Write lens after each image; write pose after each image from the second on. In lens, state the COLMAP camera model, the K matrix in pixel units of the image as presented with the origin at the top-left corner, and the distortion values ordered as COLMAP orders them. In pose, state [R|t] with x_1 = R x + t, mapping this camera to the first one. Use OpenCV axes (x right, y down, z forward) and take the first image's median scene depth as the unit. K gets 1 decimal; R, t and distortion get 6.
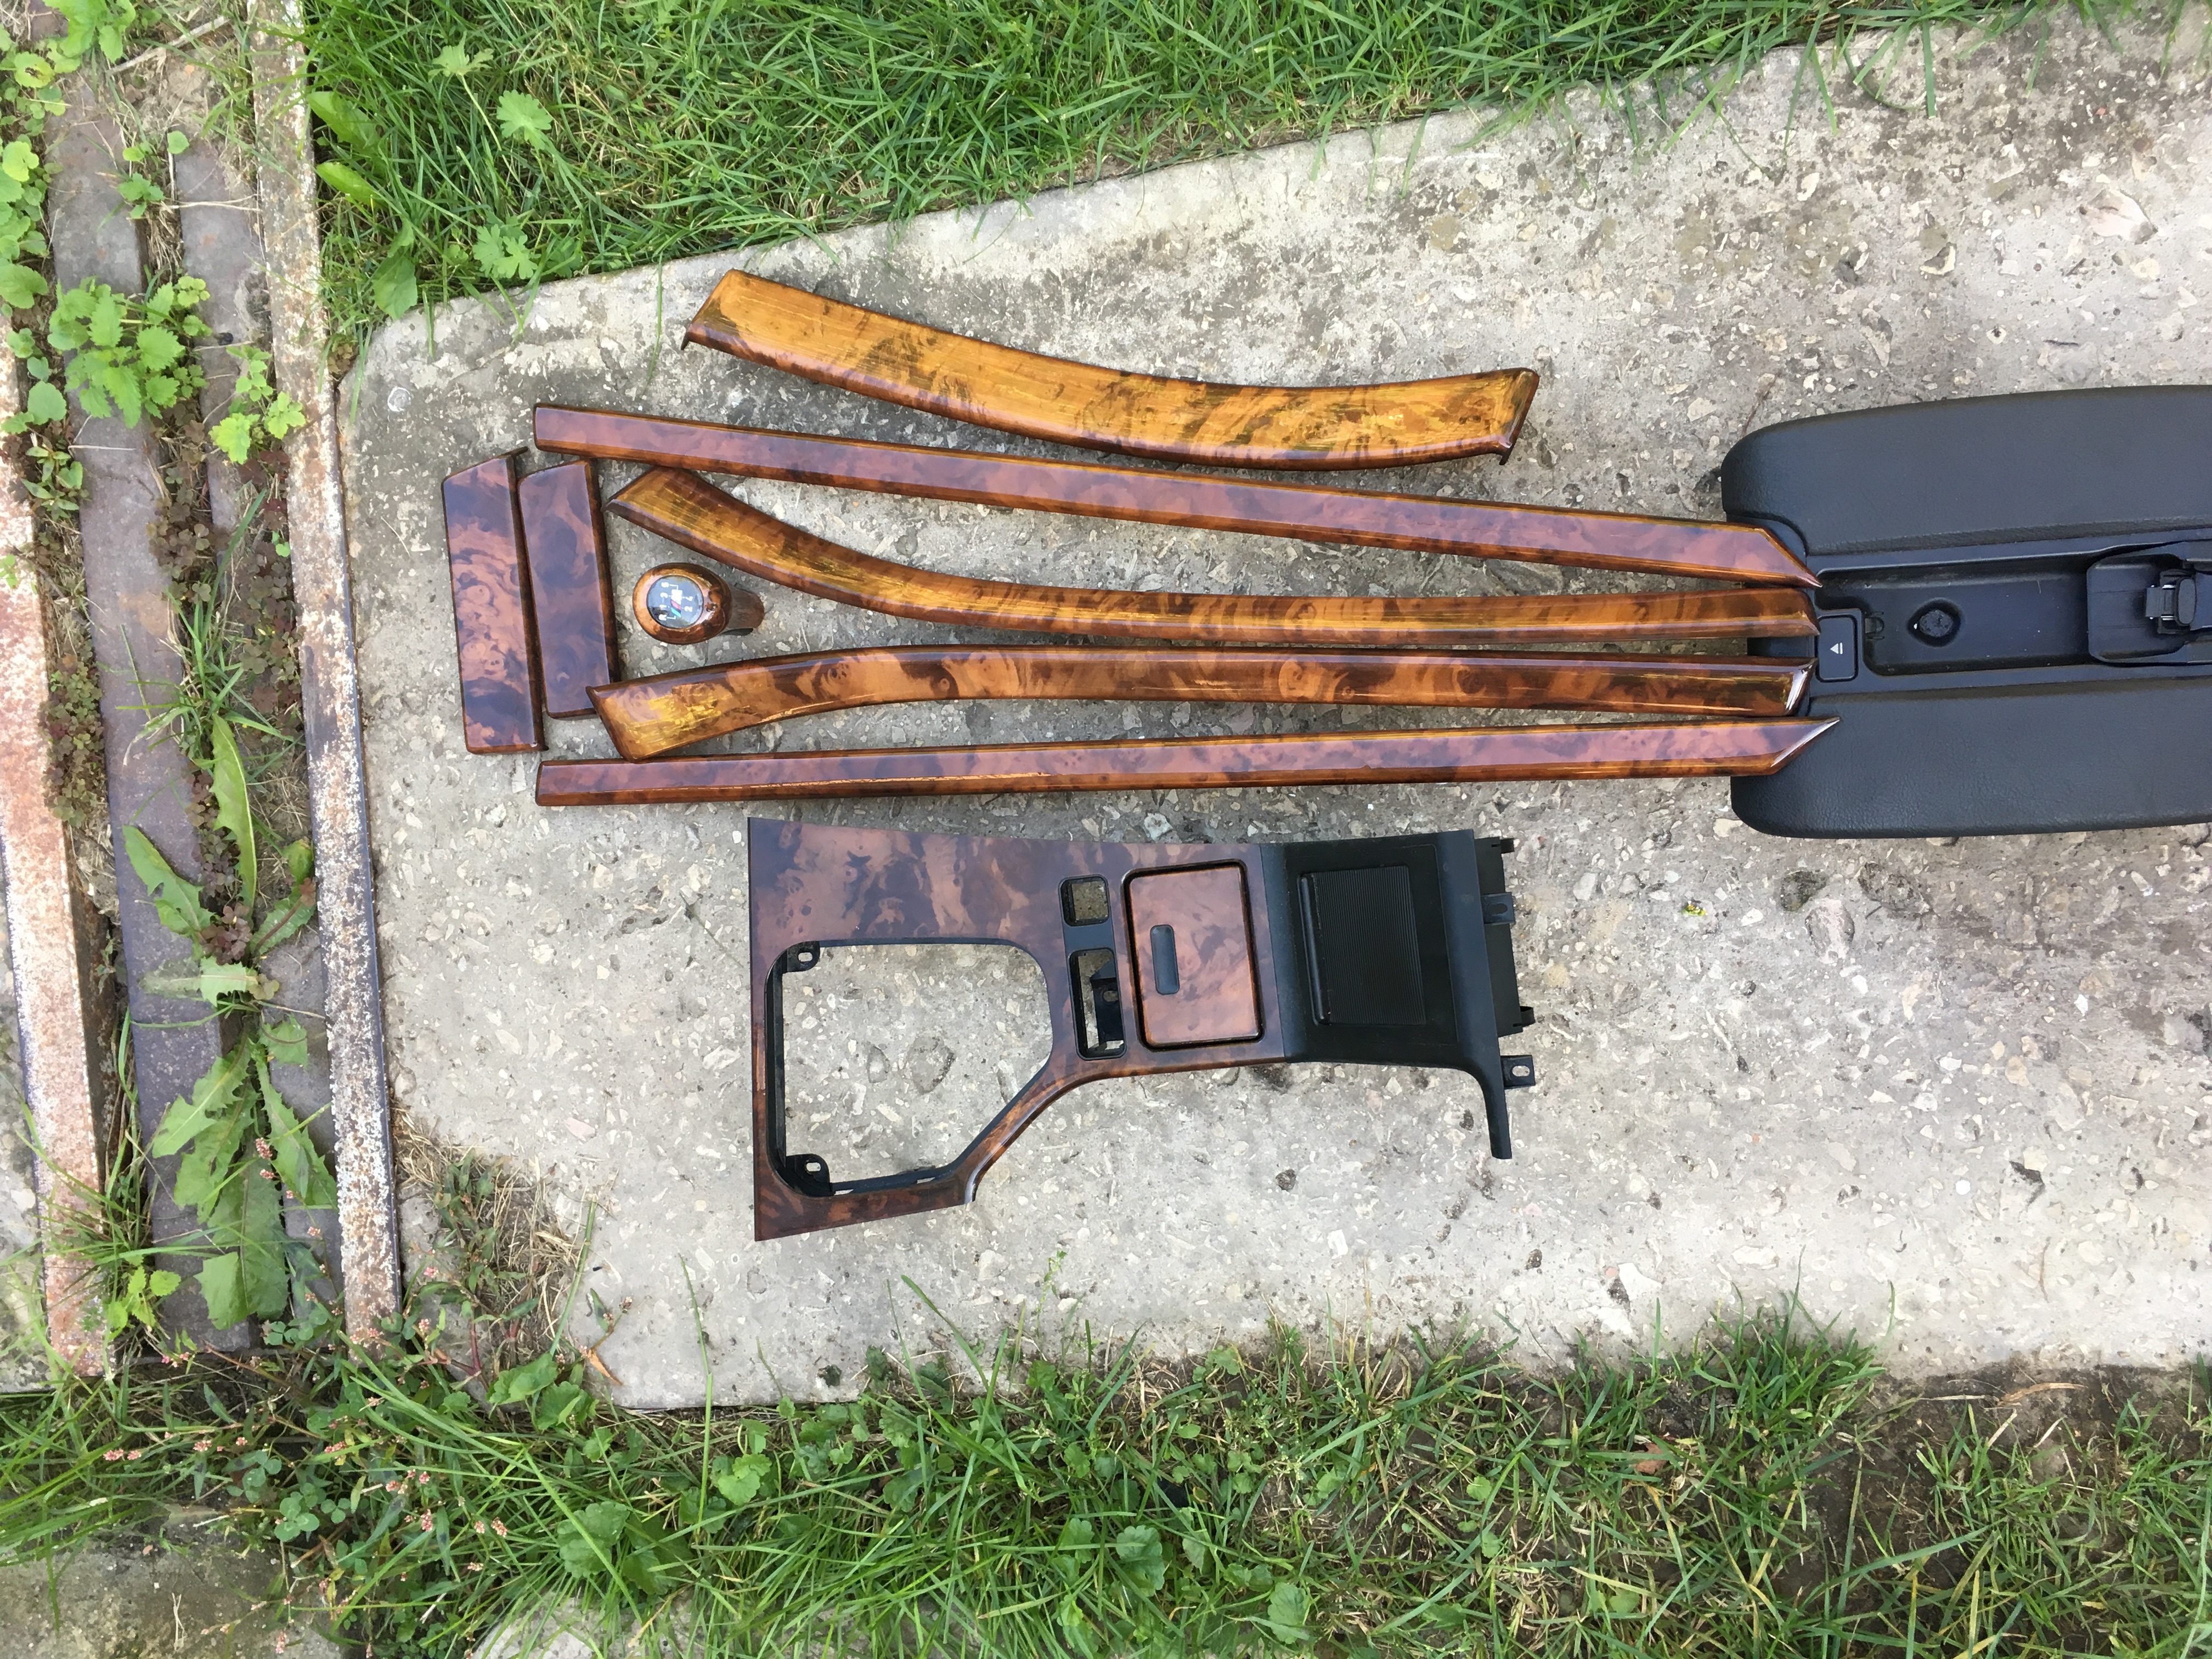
lens RADIAL K [[1846.6, 0, 1106.0], [0, 1846.6, 829.5], [0, 0, 1]] dist [0.082498, -0.107197]
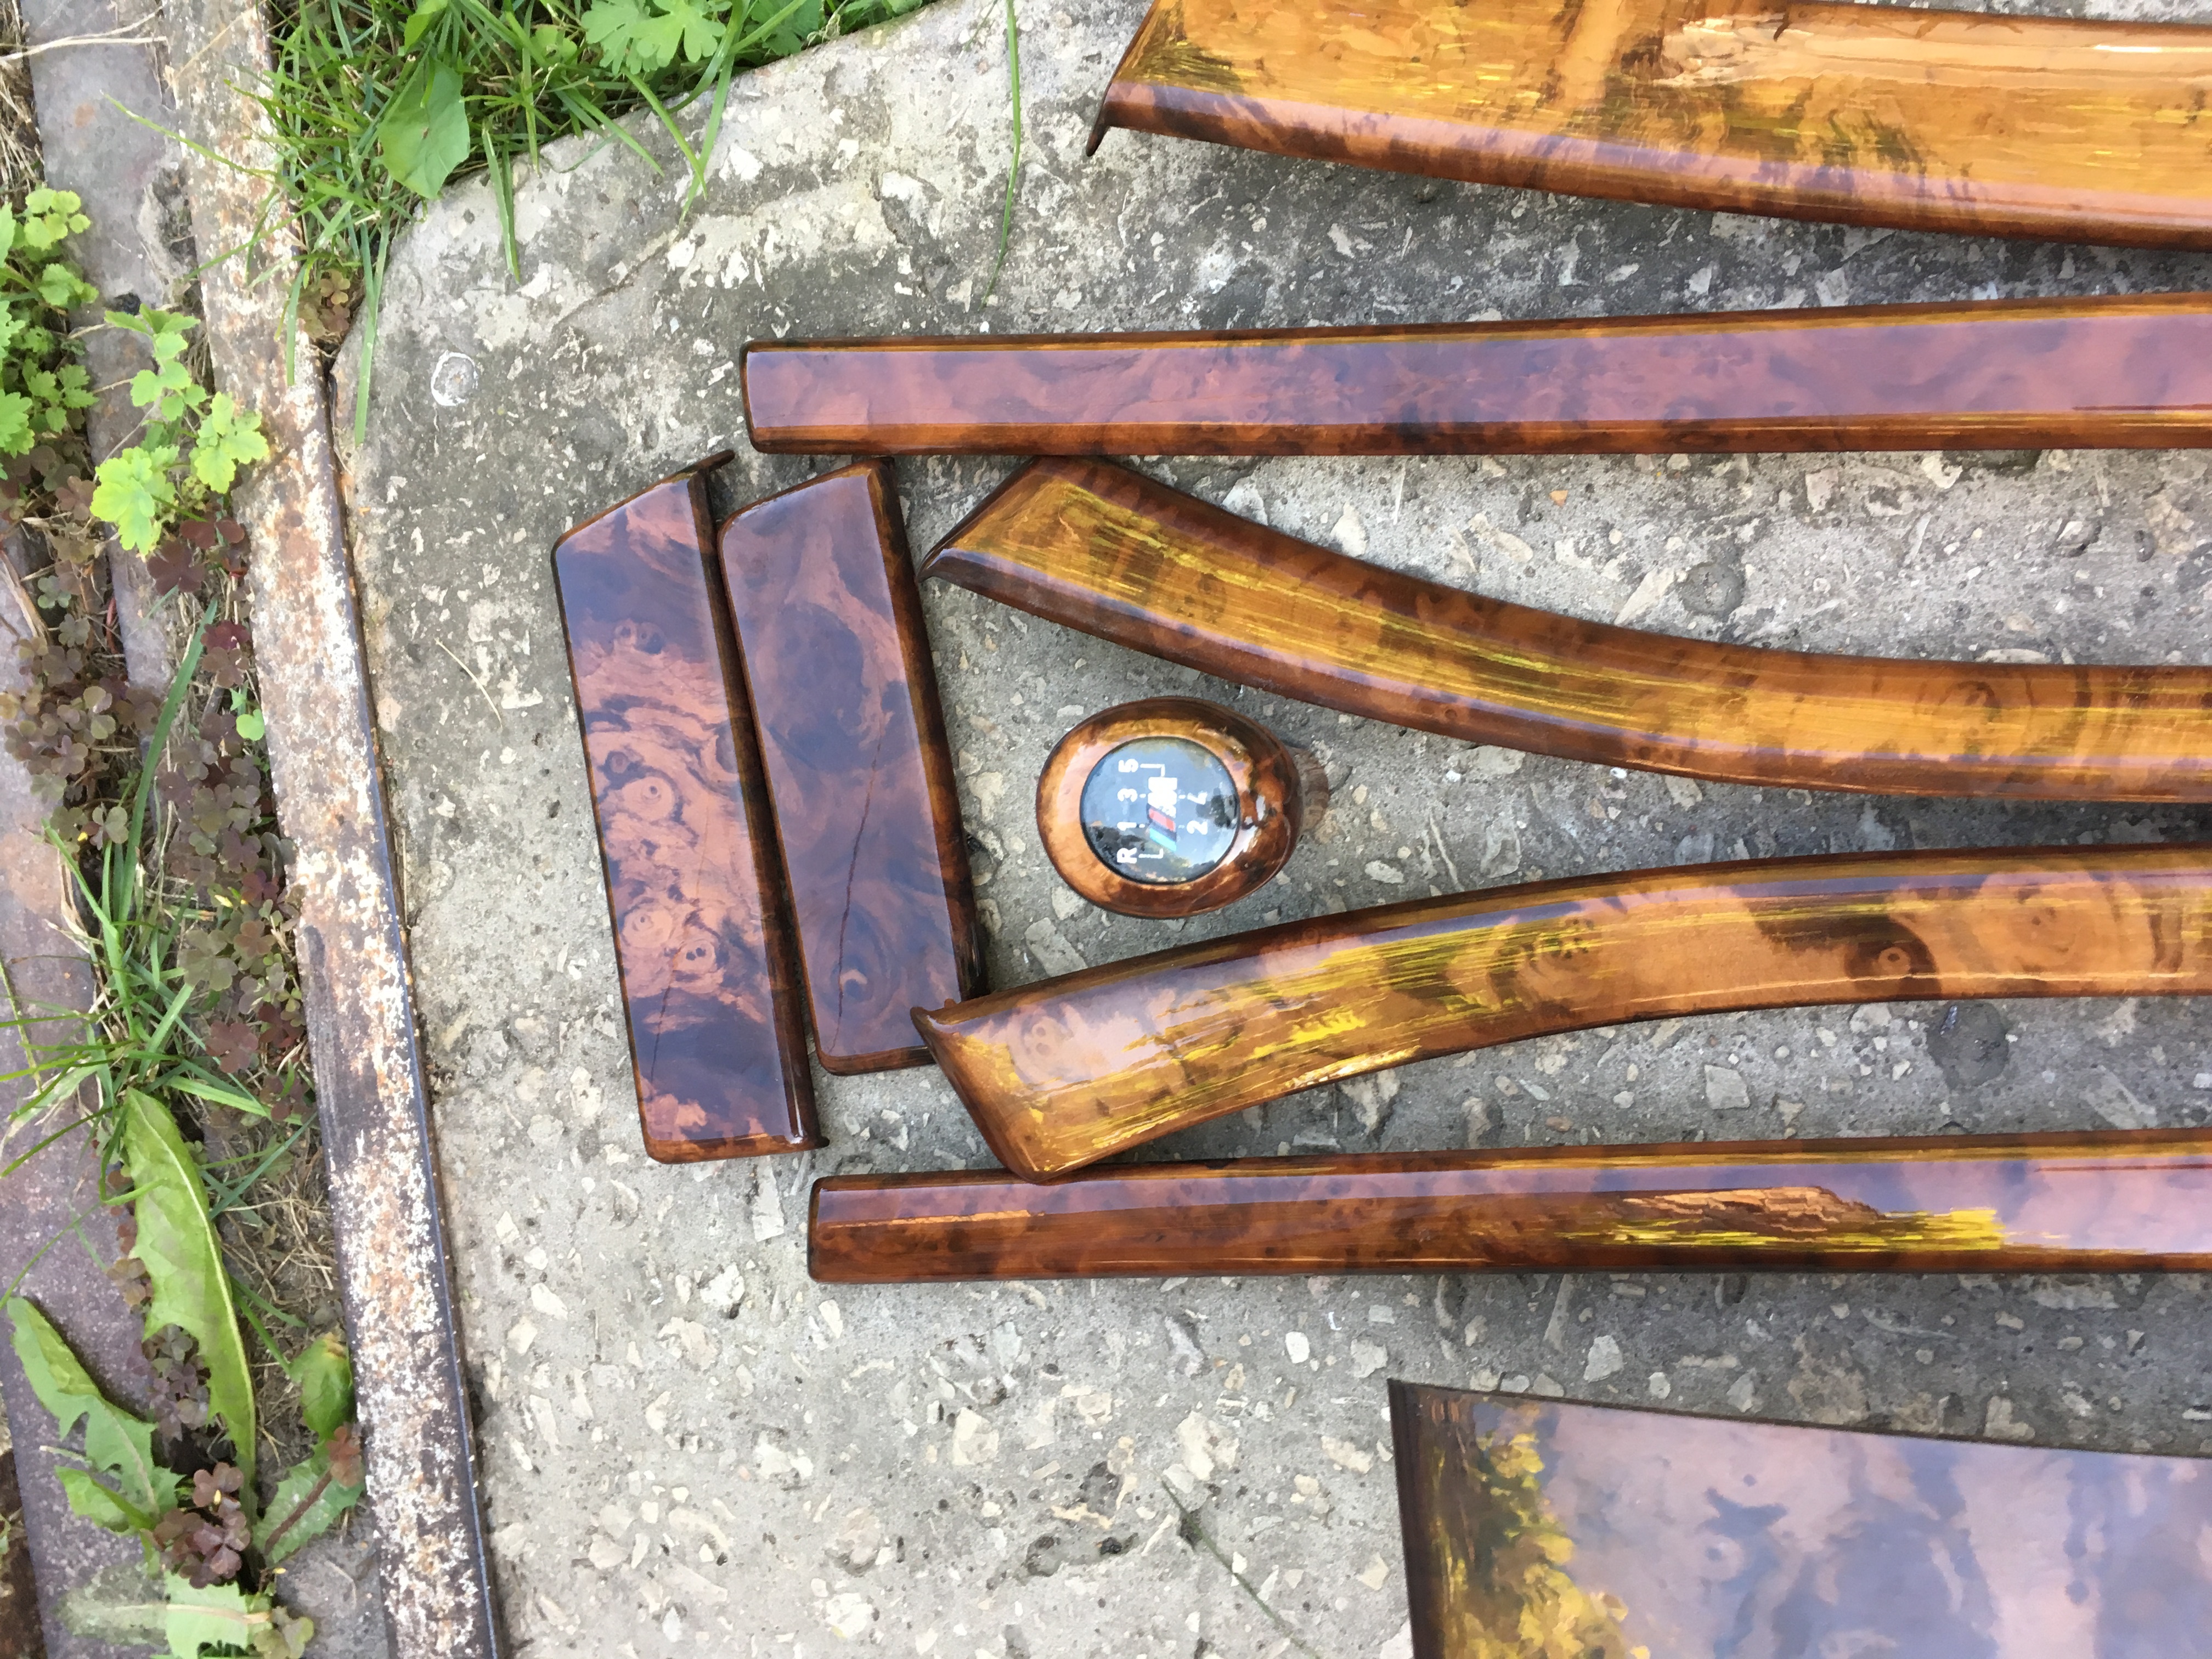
lens RADIAL K [[1846.6, 0, 1106.0], [0, 1846.6, 829.5], [0, 0, 1]] dist [0.082498, -0.107197]
pose [[0.990302, -0.079541, -0.113905, -0.179508], [0.077570, 0.996752, -0.021642, -0.099566], [0.115257, 0.012597, 0.993256, 0.573253]]
